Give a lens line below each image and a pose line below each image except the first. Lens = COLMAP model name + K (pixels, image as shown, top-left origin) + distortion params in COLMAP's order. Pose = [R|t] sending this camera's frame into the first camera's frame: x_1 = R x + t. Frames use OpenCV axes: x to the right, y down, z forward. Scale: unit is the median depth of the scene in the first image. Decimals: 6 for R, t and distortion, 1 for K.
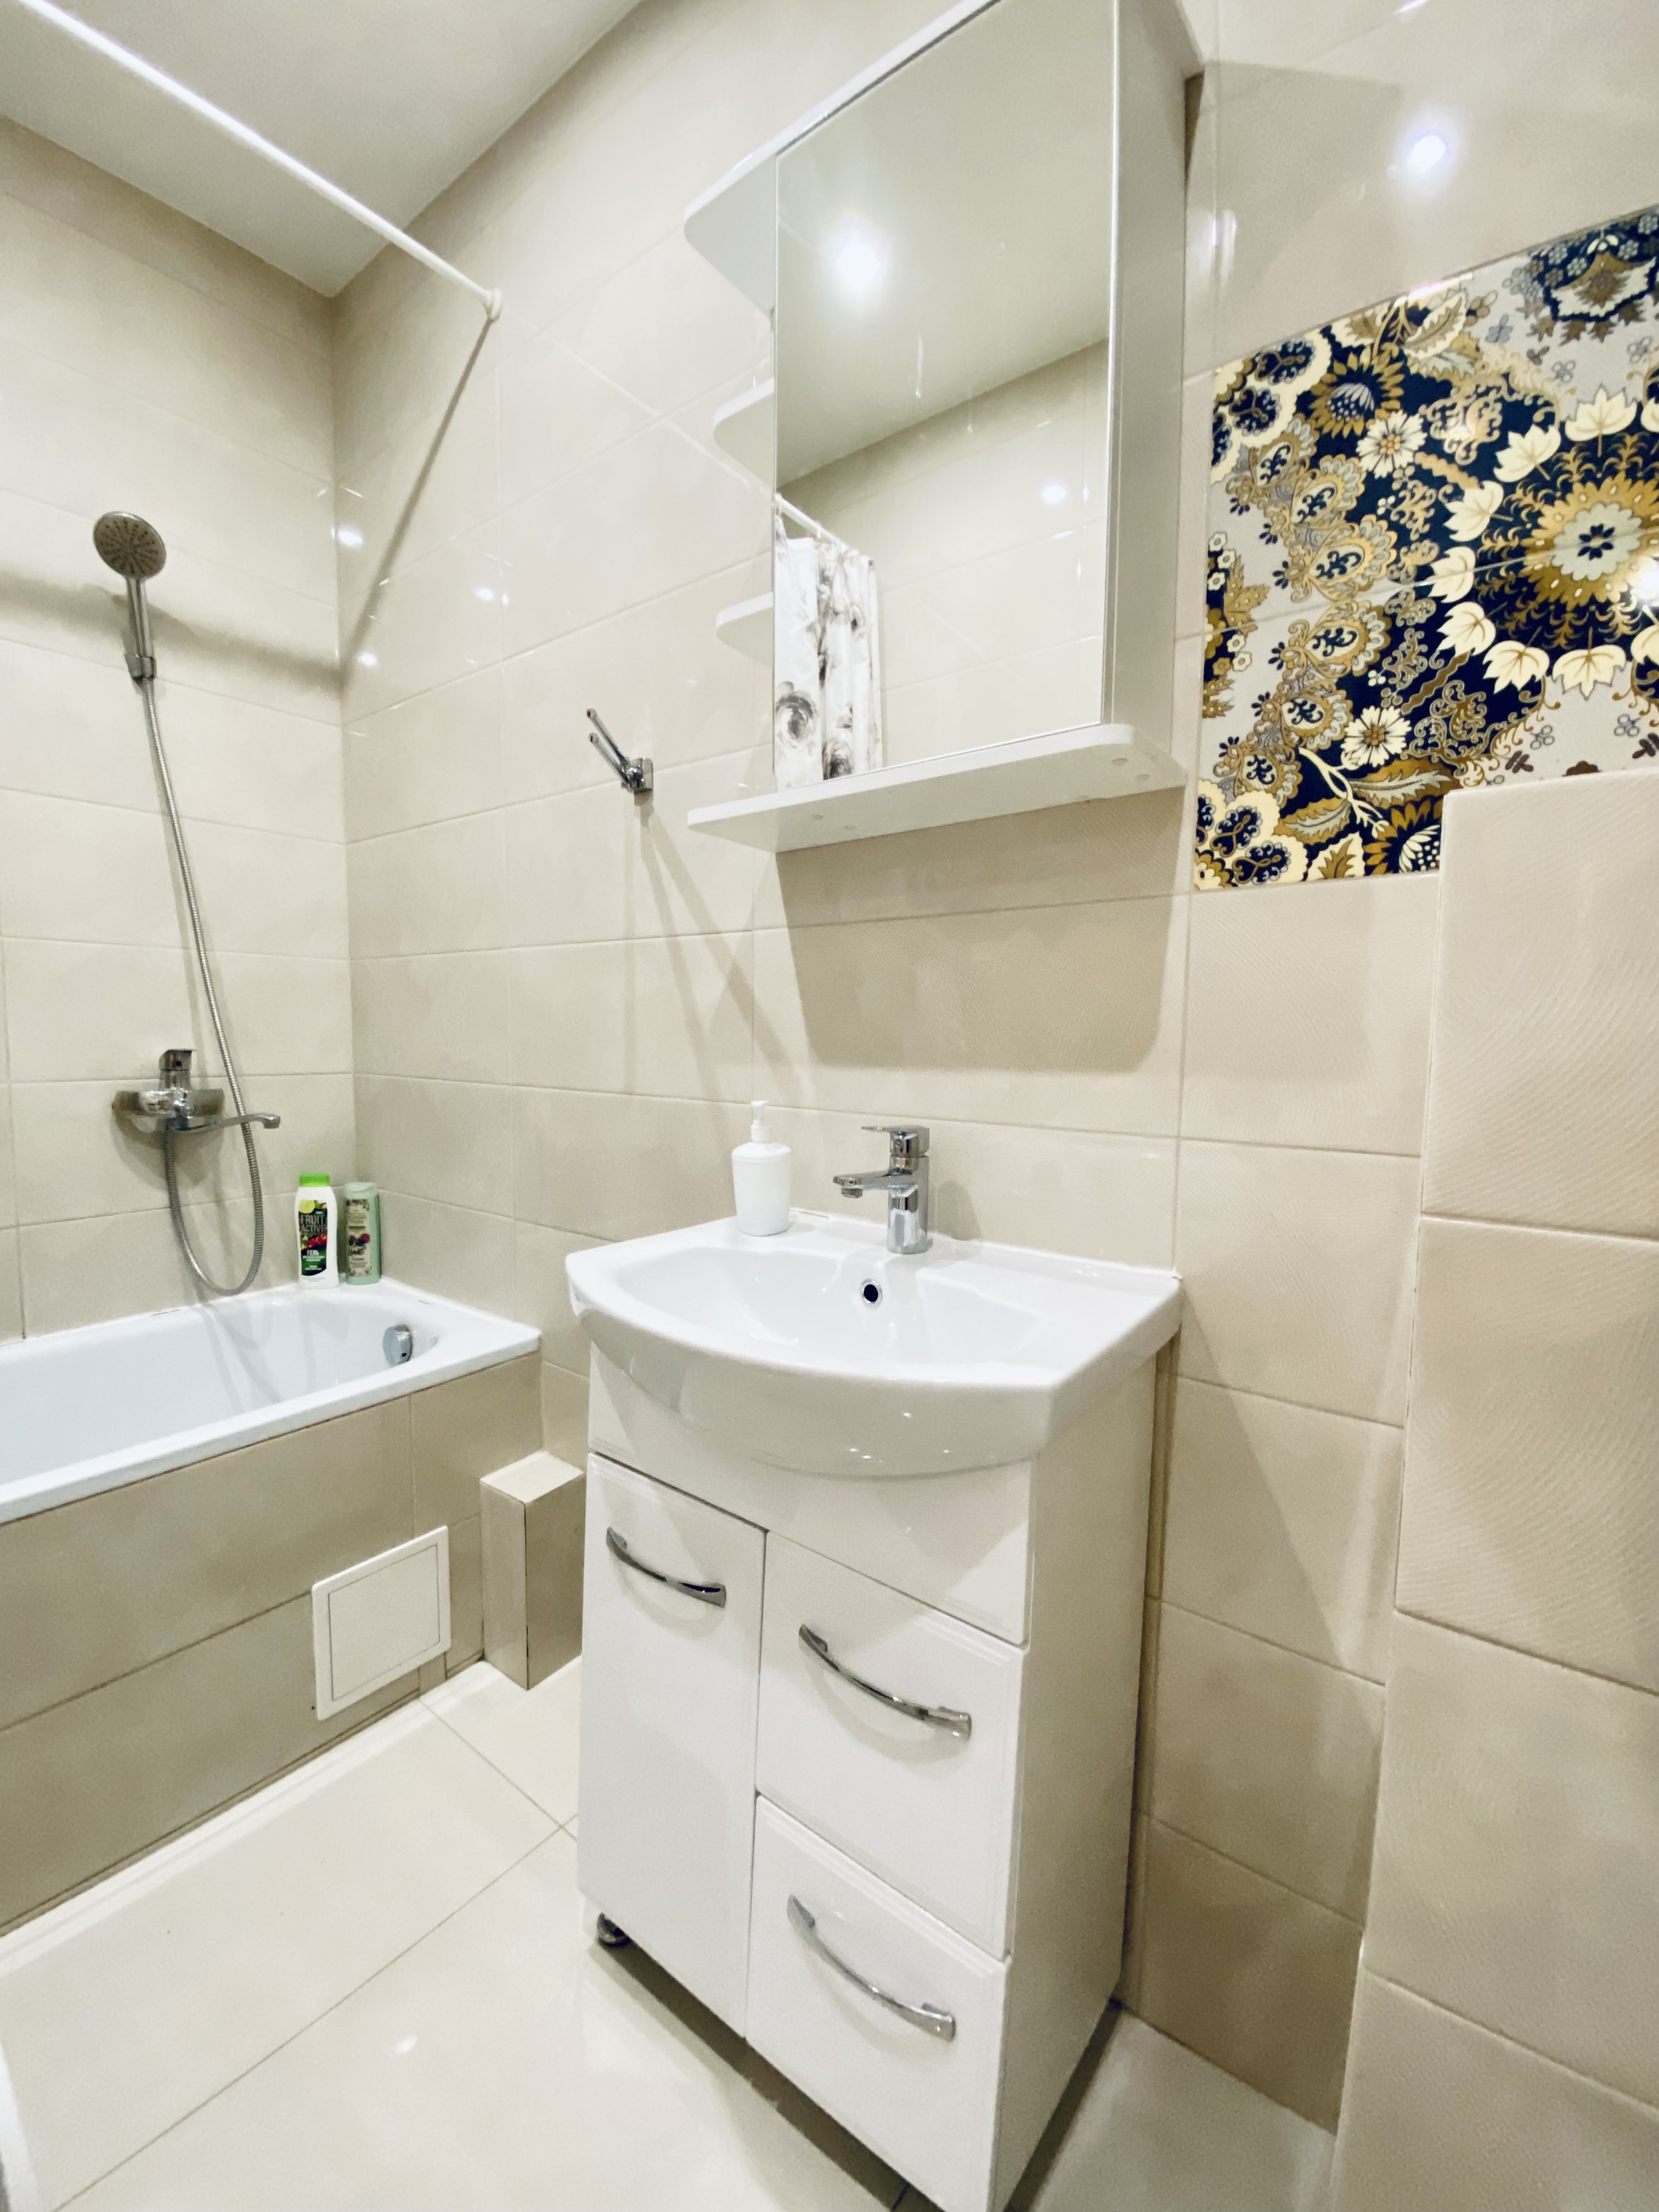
lens RADIAL K [[910.7, 0, 829.5], [0, 910.7, 1106.0], [0, 0, 1]] dist [-0.011506, -0.000221]
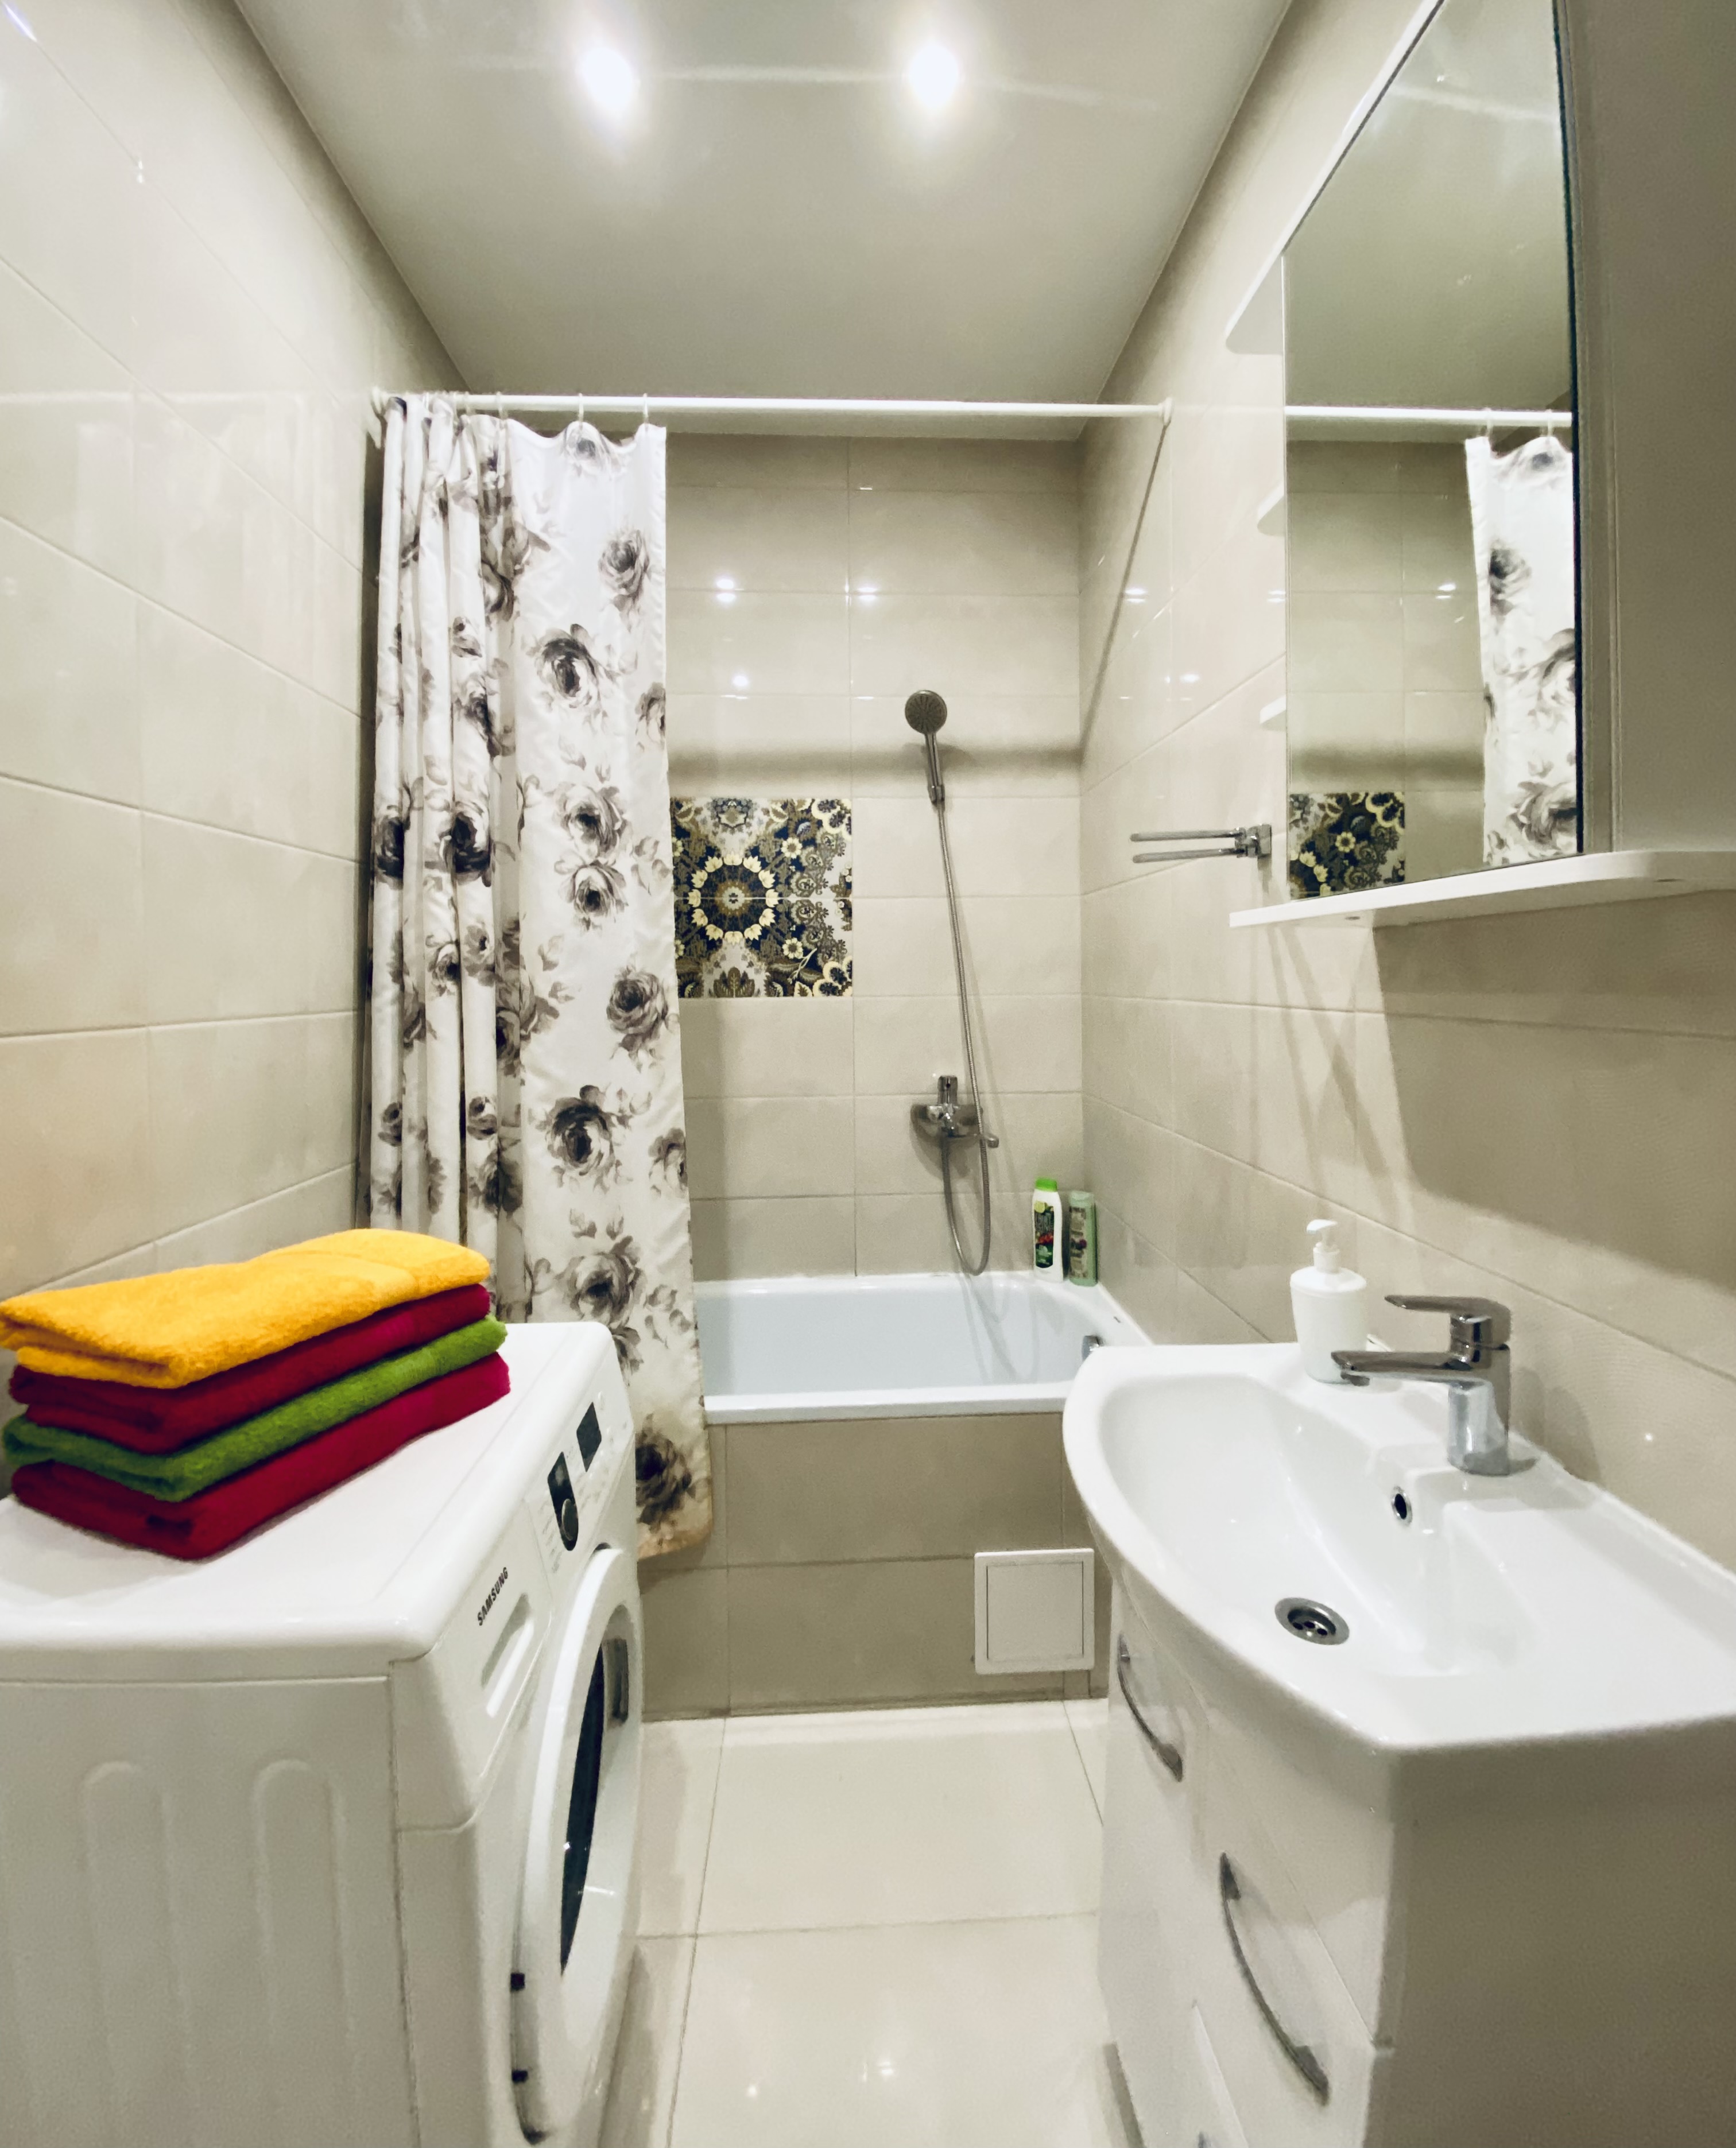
lens RADIAL K [[923.2, 0, 869.5], [0, 923.2, 979.4], [0, 0, 1]] dist [0.001458, -0.011824]
pose [[0.641816, -0.018664, -0.766632, 0.231422], [-0.041252, 0.997416, -0.058818, -0.118636], [0.765749, 0.069375, 0.639387, 0.054136]]
